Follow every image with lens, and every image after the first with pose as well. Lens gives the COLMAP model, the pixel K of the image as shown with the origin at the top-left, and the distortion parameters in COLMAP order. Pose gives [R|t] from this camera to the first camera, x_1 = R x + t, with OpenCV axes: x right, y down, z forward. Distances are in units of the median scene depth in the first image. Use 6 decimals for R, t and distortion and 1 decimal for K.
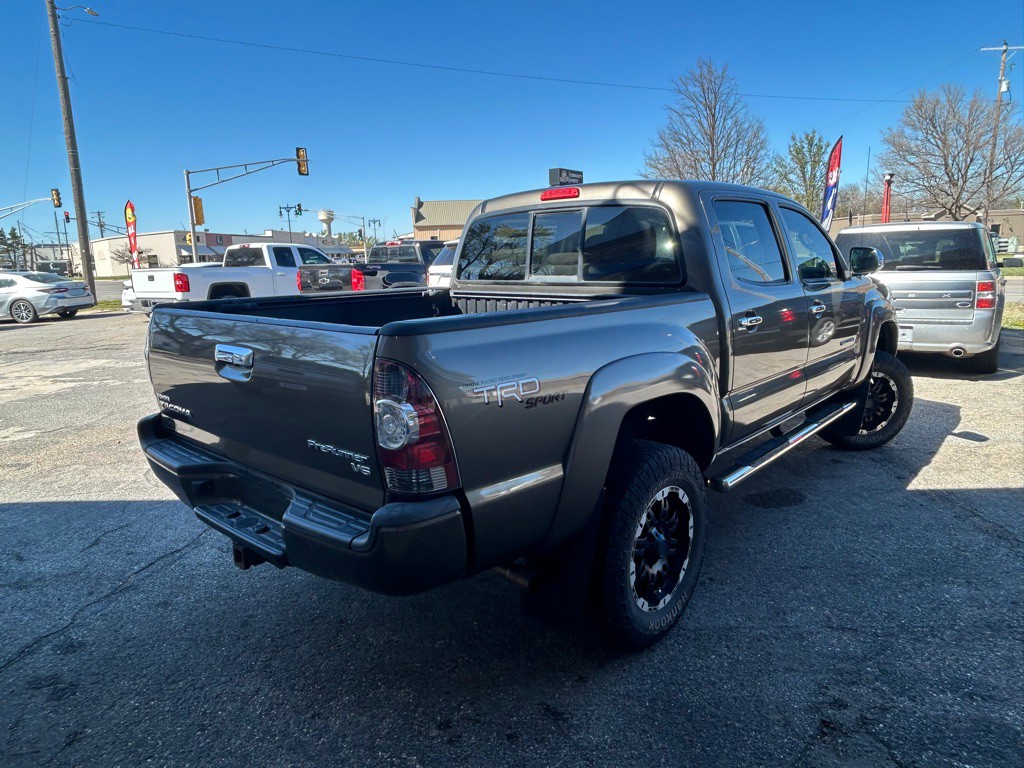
lens RADIAL K [[661.0, 0, 513.9], [0, 661.0, 377.7], [0, 0, 1]] dist [-0.002181, -0.000216]
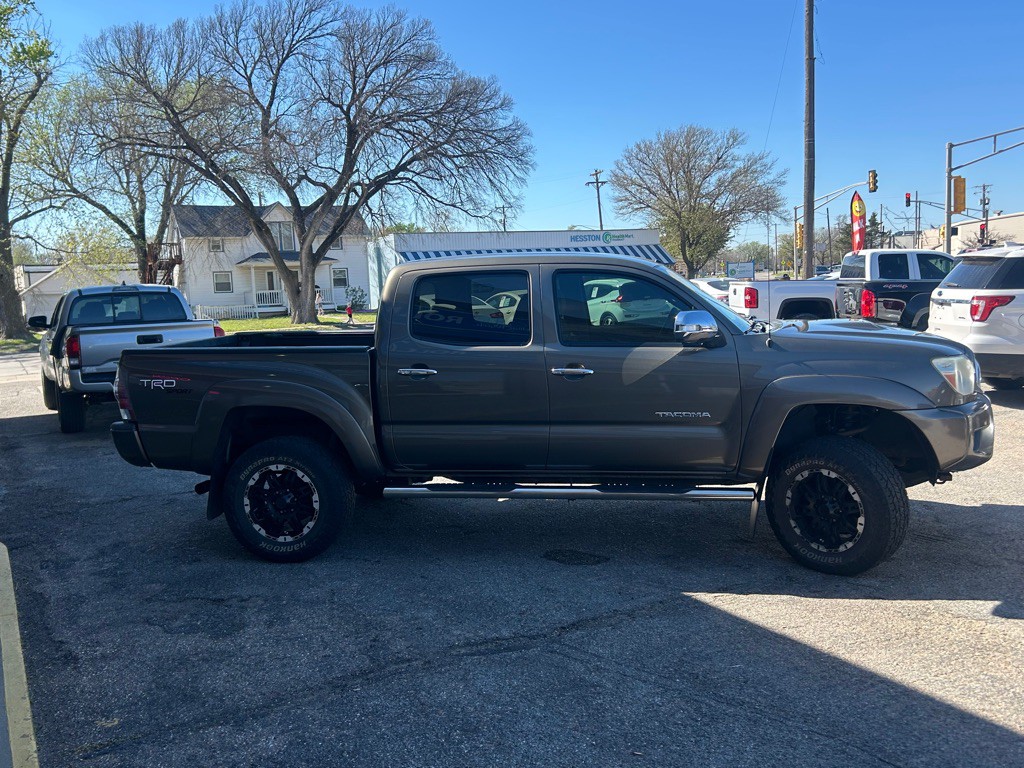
lens RADIAL K [[962.2, 0, 544.6], [0, 962.2, 385.4], [0, 0, 1]] dist [0.090931, -0.206085]
pose [[0.535045, 0.106869, -0.838037, 0.478666], [-0.134299, 0.990112, 0.040519, -0.039168], [0.834081, 0.090869, 0.544107, 0.043881]]
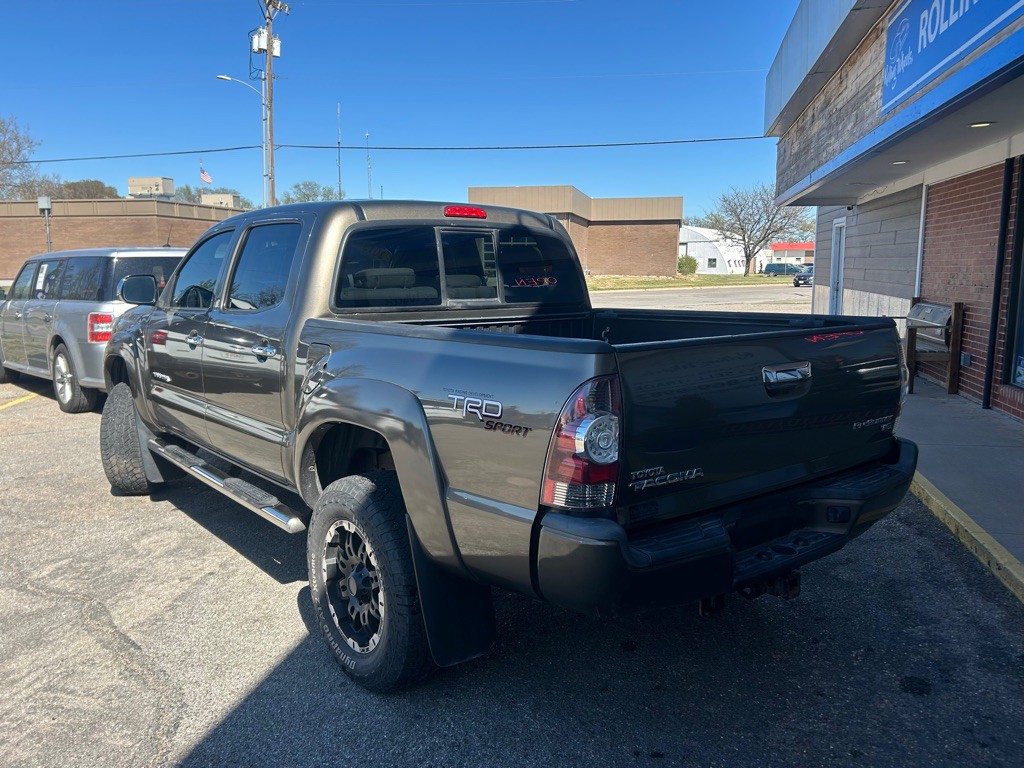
lens RADIAL K [[811.1, 0, 512.0], [0, 811.1, 384.0], [0, 0, 1]] dist [0.013014, 0.003124]
pose [[0.176160, -0.113326, 0.977816, -0.273427], [0.176572, 0.980877, 0.081870, -0.030990], [-0.968396, 0.158232, 0.192801, 0.192067]]
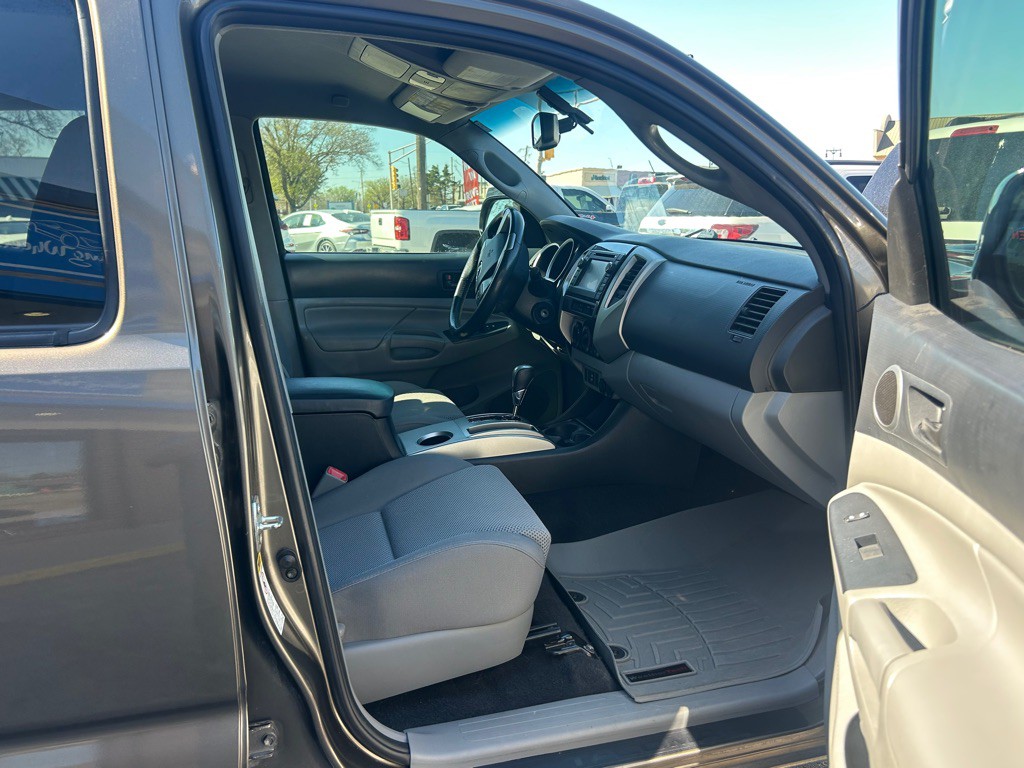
lens RADIAL K [[822.5, 0, 512.0], [0, 822.5, 384.0], [0, 0, 1]] dist [0.045718, -0.004222]
pose [[0.829463, 0.137918, -0.541266, 0.179653], [-0.117227, 0.990439, 0.072726, -0.044512], [0.546121, 0.003127, 0.837700, 0.230245]]
